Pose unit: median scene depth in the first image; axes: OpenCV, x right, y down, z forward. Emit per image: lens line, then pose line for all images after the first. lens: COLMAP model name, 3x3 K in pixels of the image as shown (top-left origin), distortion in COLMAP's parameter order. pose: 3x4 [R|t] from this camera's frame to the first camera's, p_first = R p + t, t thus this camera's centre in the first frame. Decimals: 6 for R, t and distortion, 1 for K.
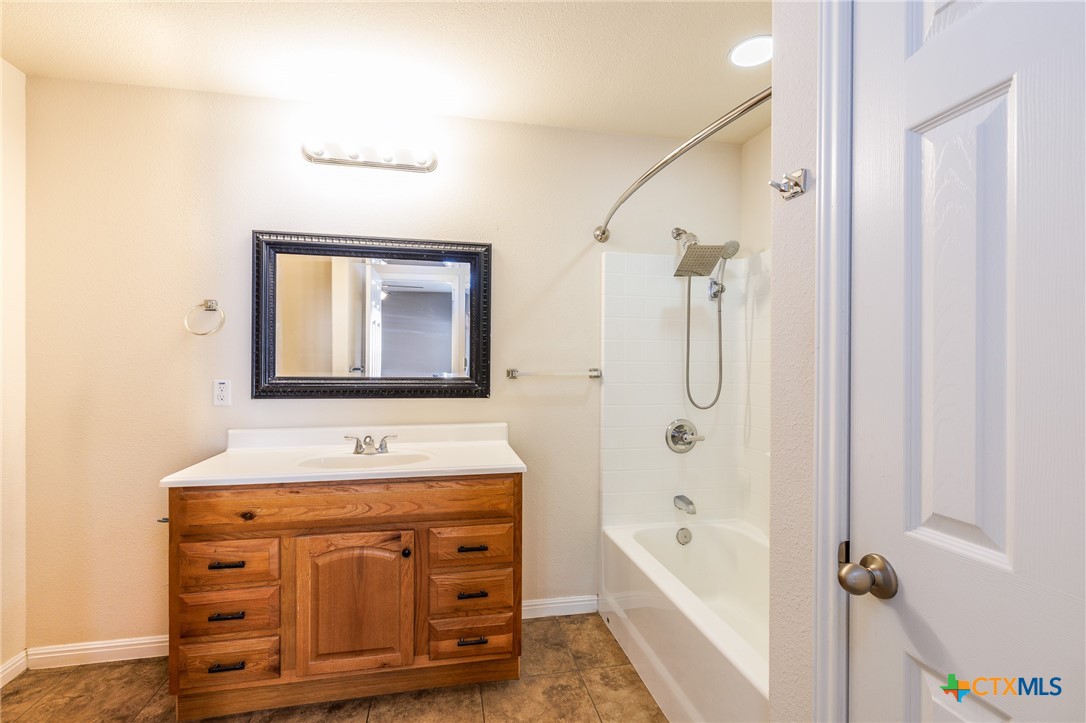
lens RADIAL K [[500.5, 0, 542.1], [0, 500.5, 364.4], [0, 0, 1]] dist [0.015275, -0.000323]
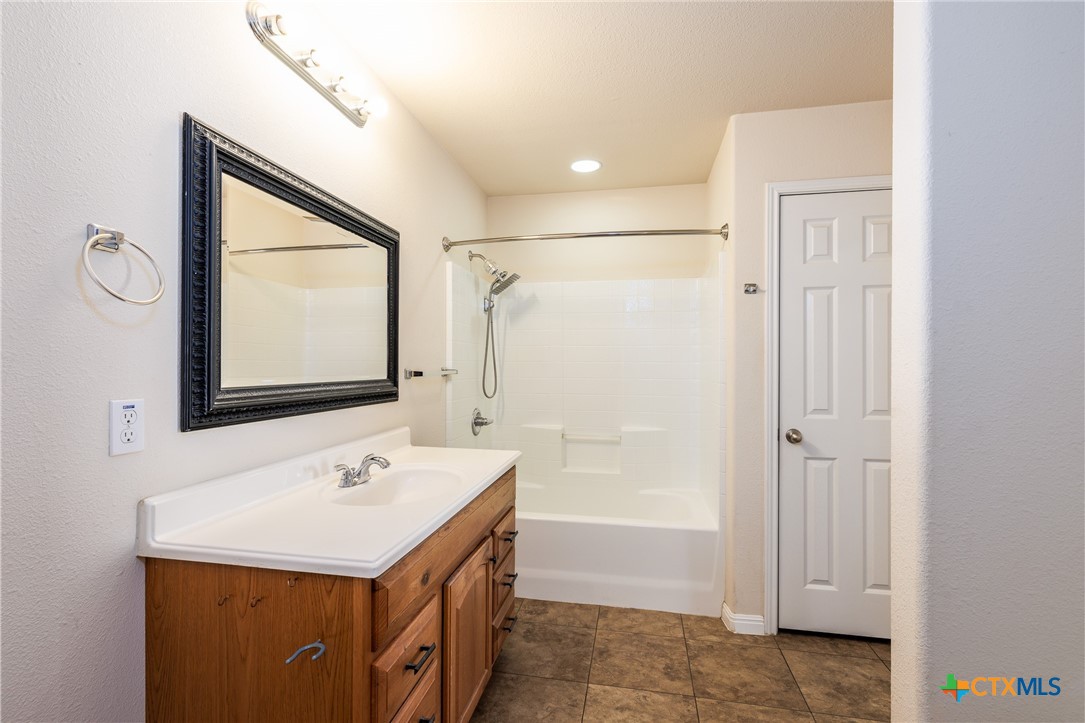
lens RADIAL K [[500.0, 0, 538.1], [0, 500.0, 360.0], [0, 0, 1]] dist [0.015275, -0.000323]
pose [[0.383707, 0.001728, 0.923453, -0.922740], [0.001642, 0.999995, -0.002554, -0.004949], [-0.923454, 0.002497, 0.383702, 0.449433]]
